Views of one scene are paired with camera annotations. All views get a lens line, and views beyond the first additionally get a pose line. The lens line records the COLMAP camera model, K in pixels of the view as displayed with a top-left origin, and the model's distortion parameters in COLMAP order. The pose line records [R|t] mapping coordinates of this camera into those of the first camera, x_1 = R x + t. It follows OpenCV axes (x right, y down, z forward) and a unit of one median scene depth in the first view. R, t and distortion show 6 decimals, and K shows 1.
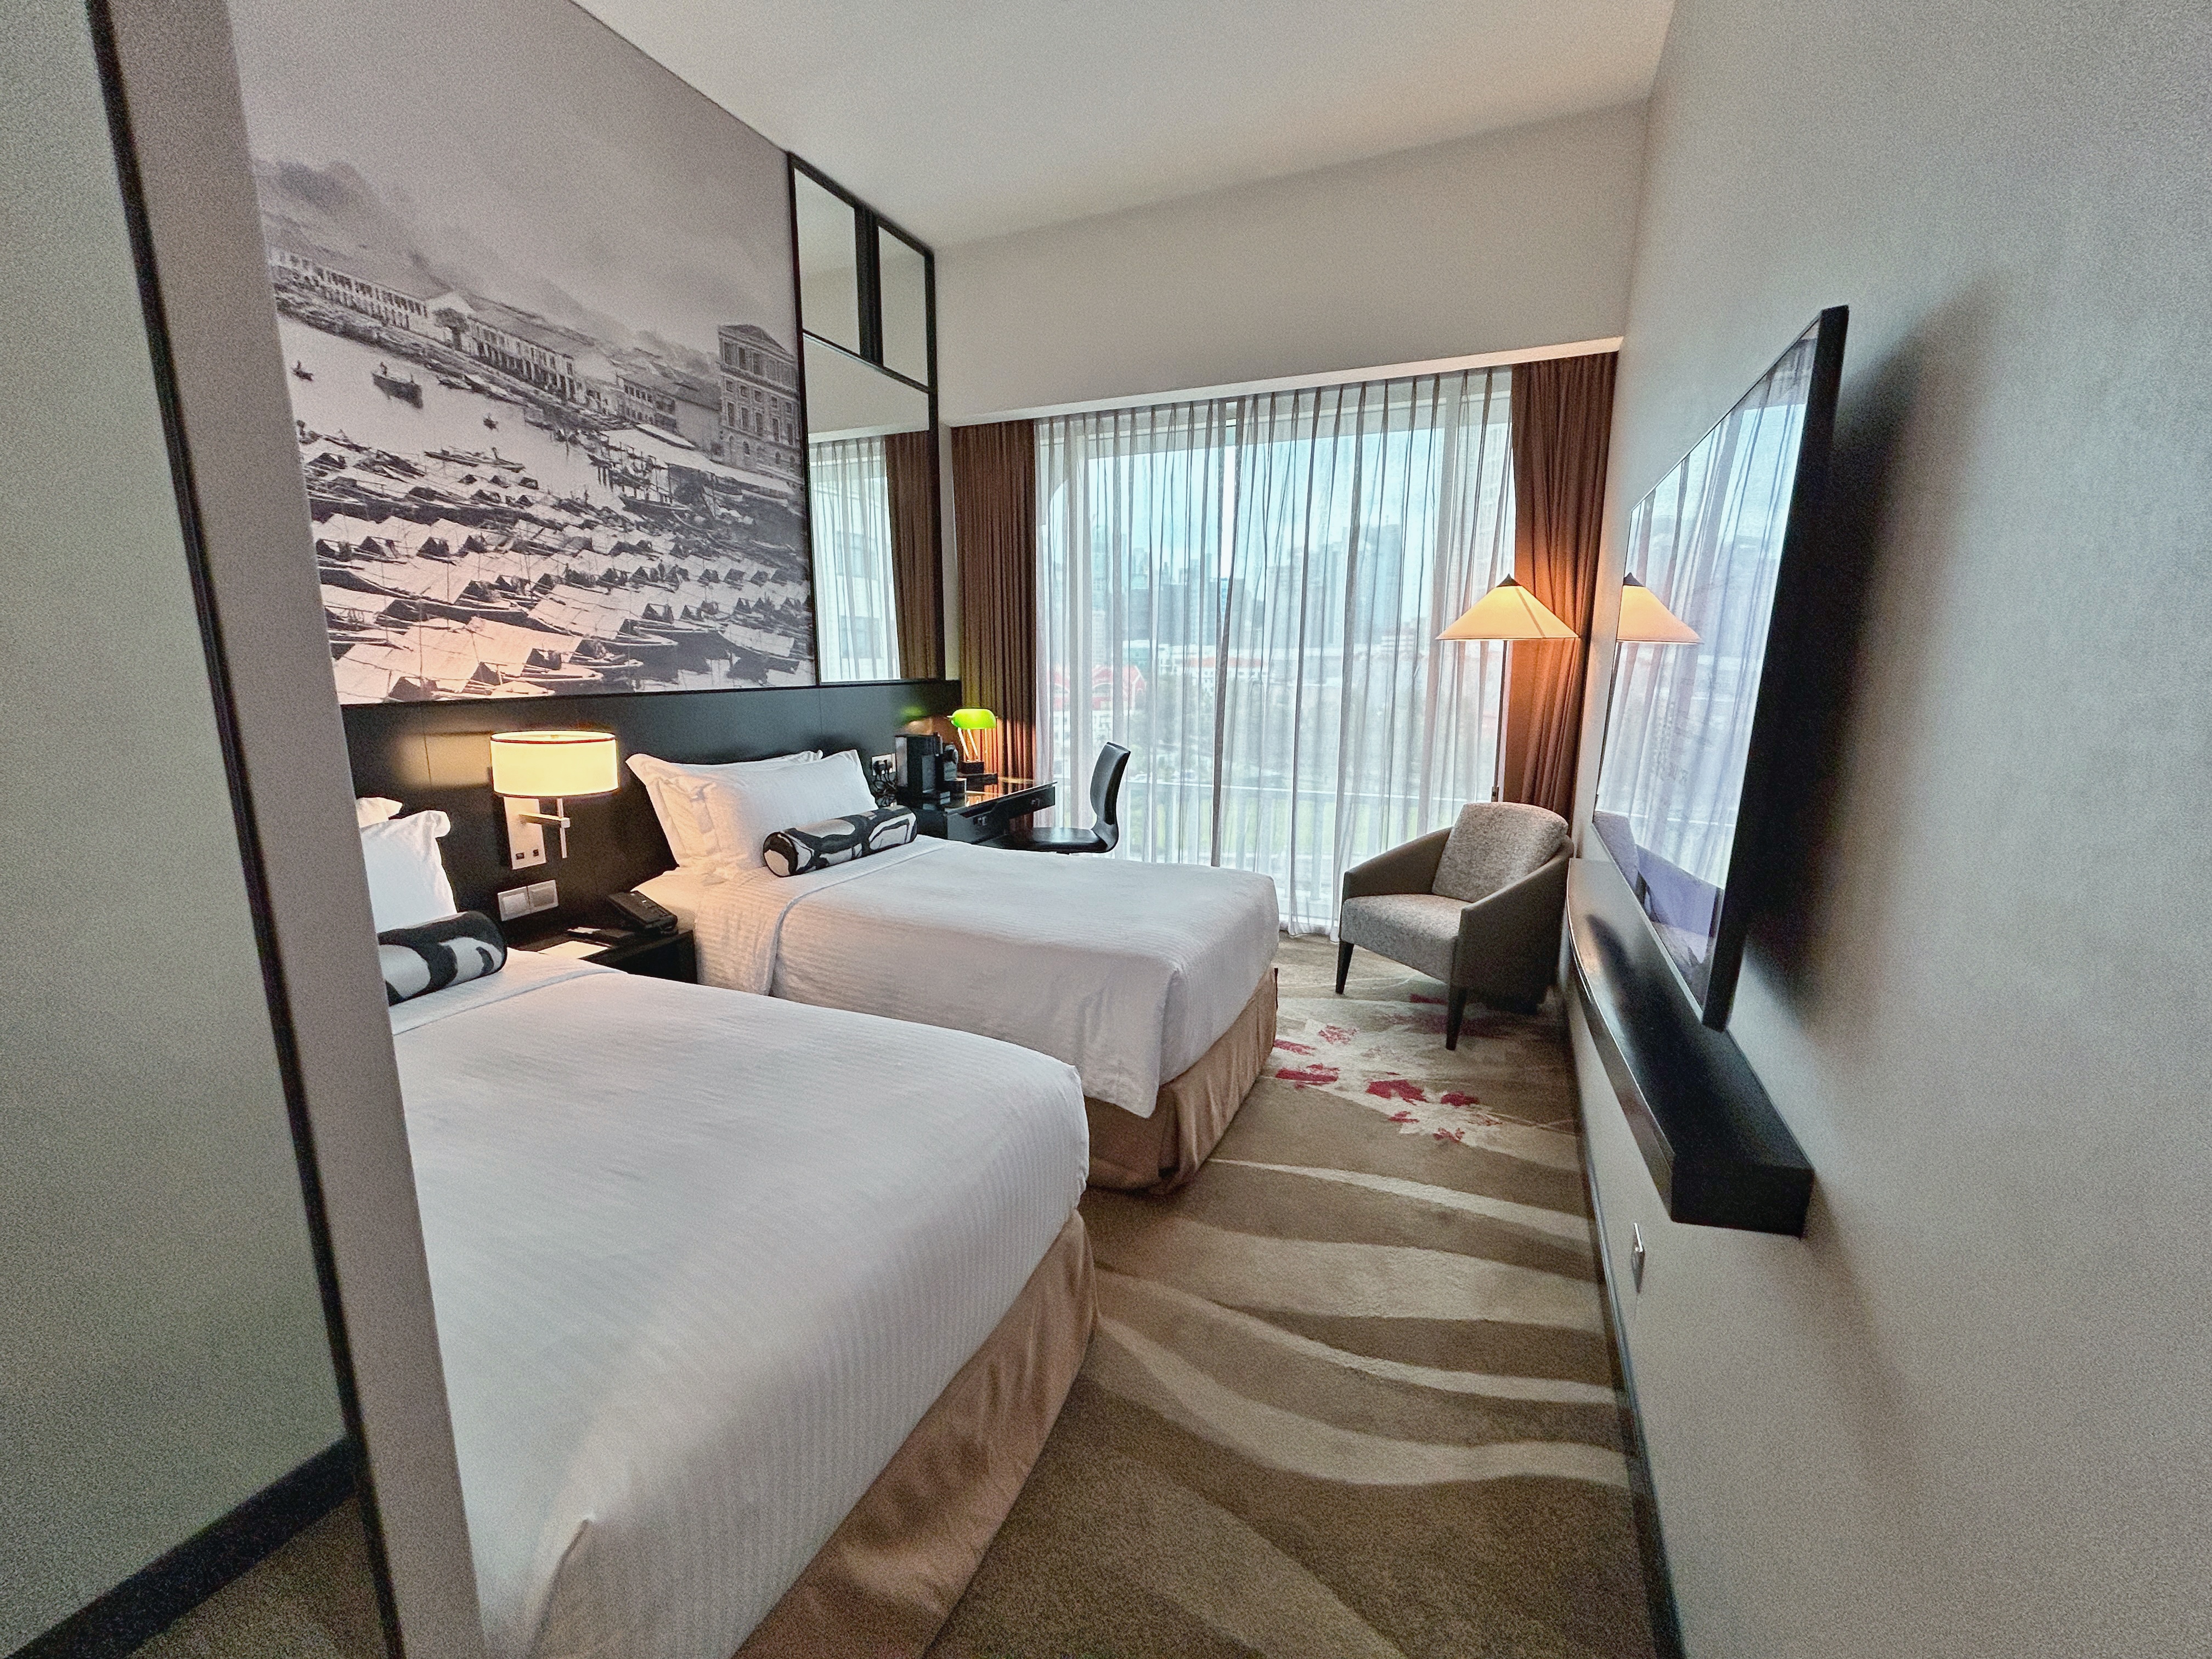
lens RADIAL K [[894.5, 0, 1103.2], [0, 894.5, 836.3], [0, 0, 1]] dist [0.024773, 0.000607]
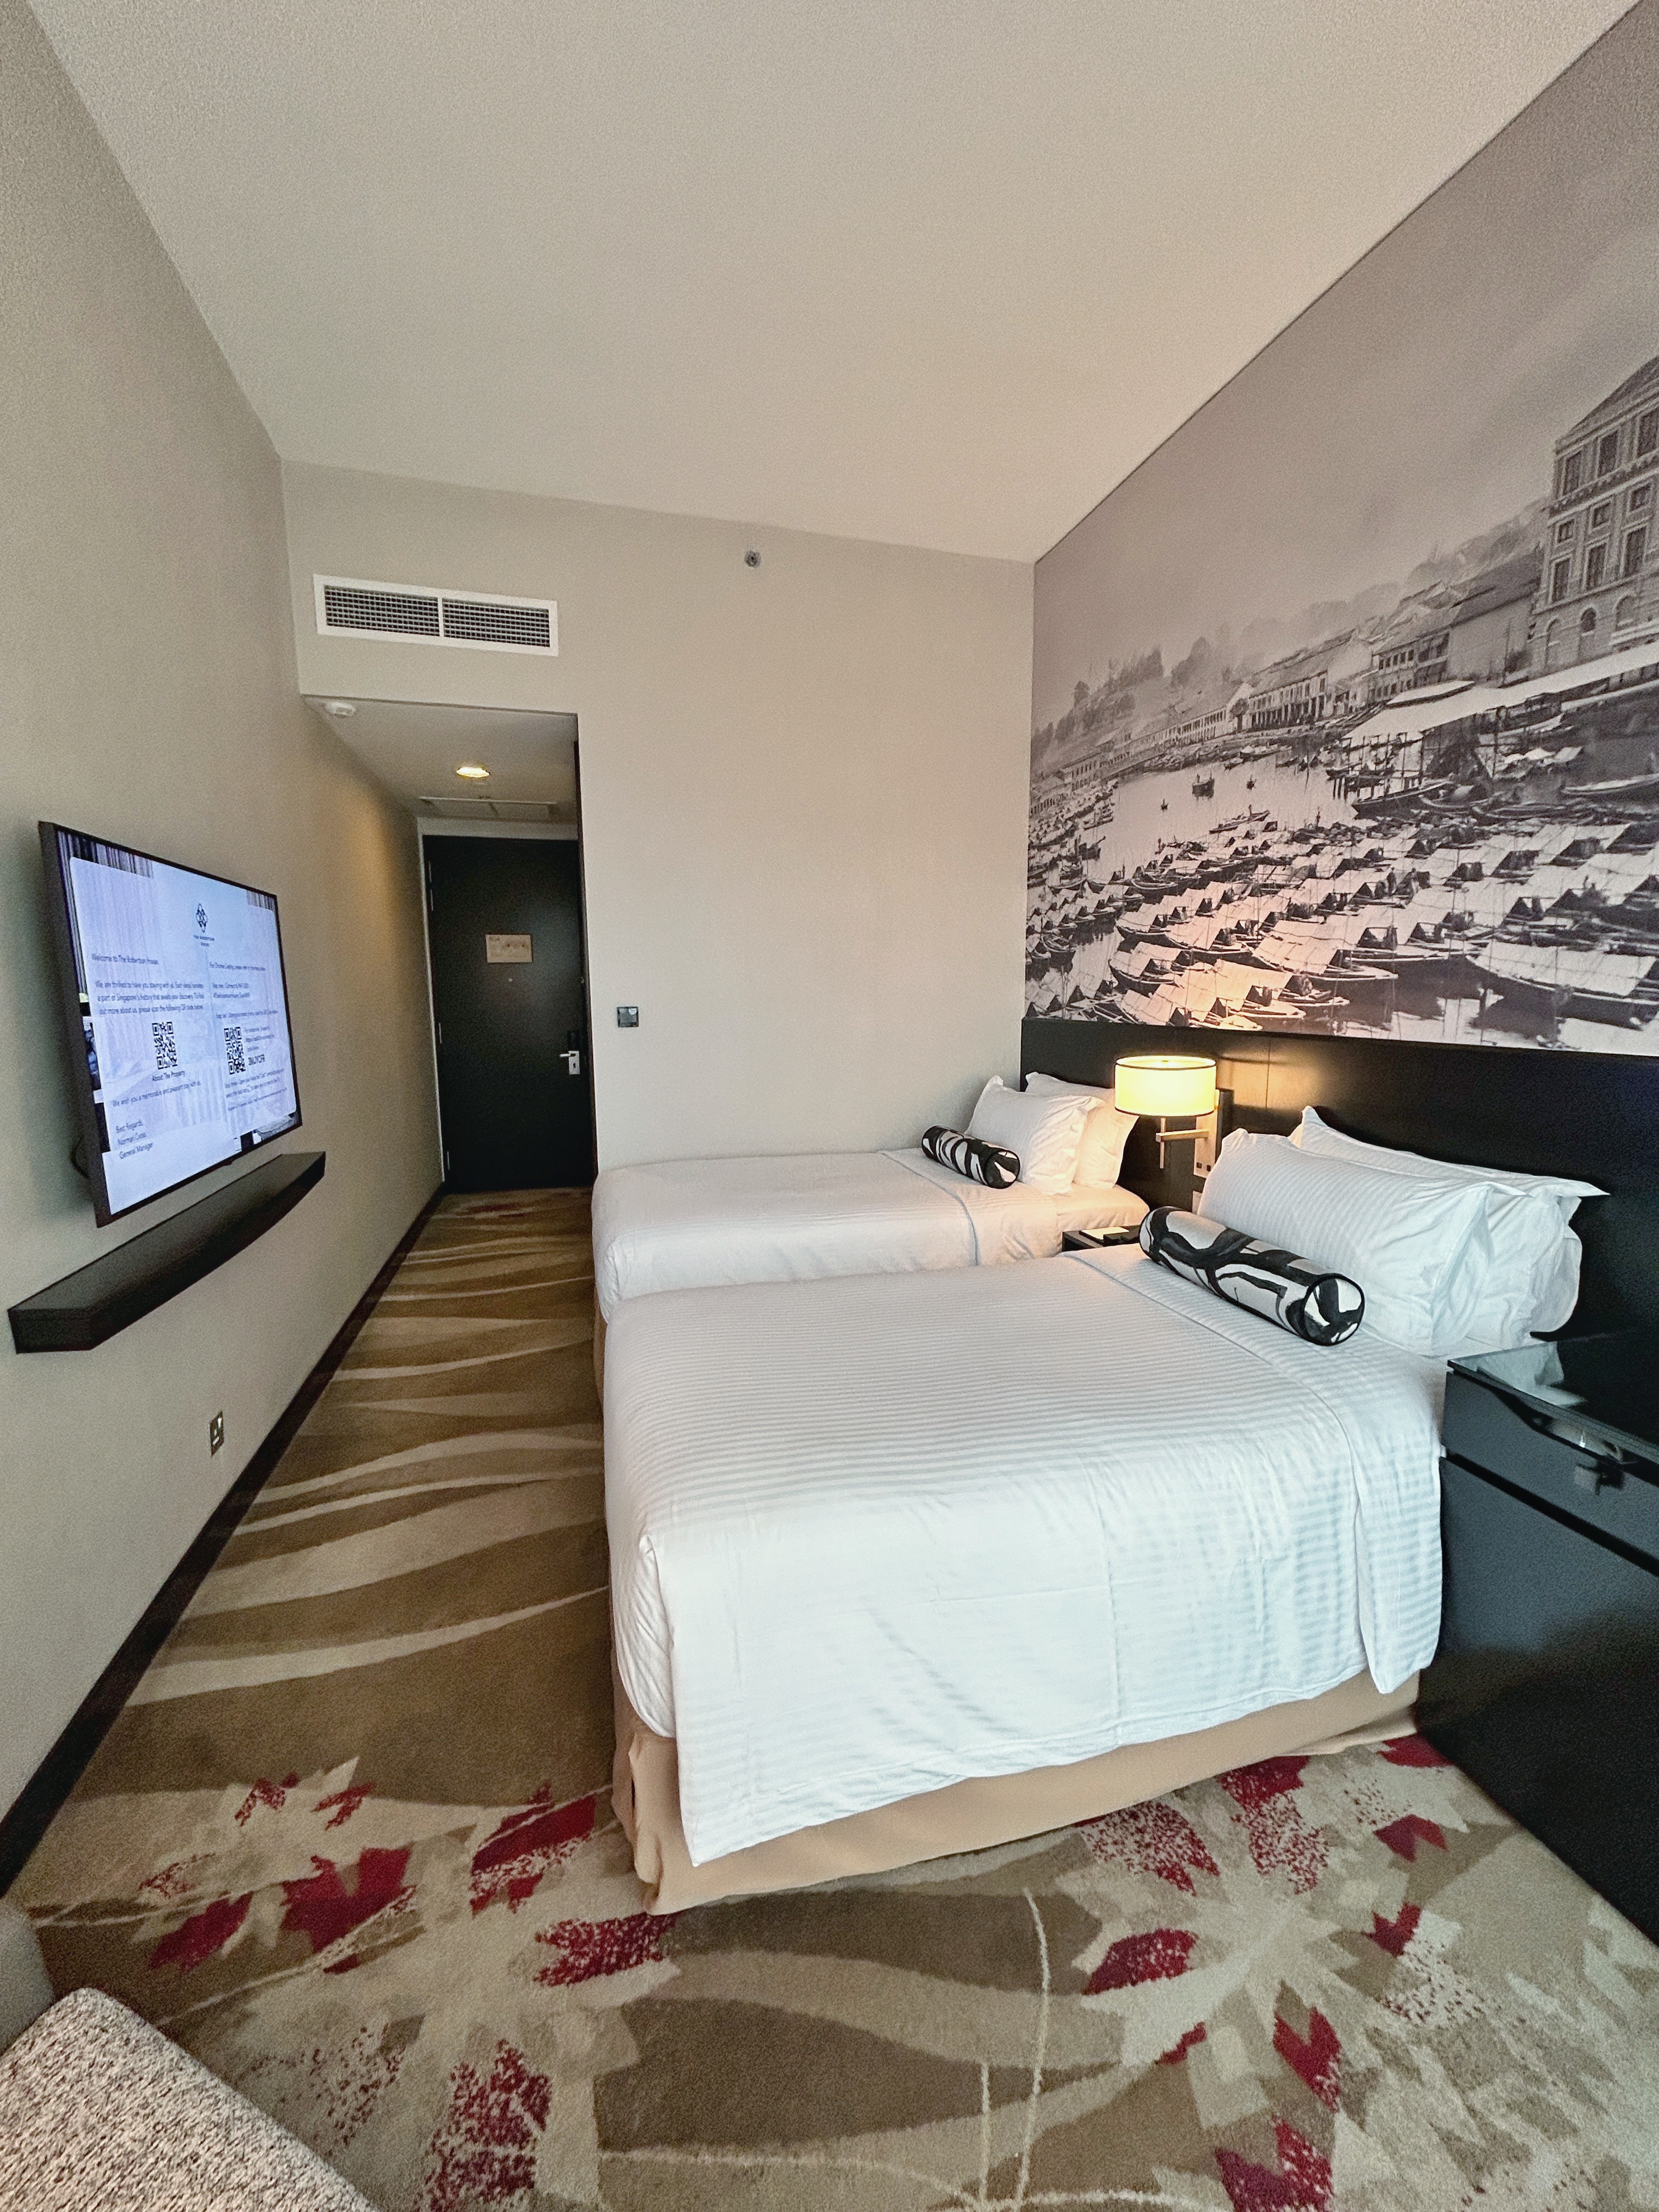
lens RADIAL K [[894.5, 0, 823.4], [0, 894.5, 1113.0], [0, 0, 1]] dist [0.024773, 0.000607]
pose [[-0.769487, 0.094453, -0.631640, 0.402841], [-0.122879, 0.948630, 0.291550, -0.293080], [0.626730, 0.301959, -0.718352, 1.399851]]
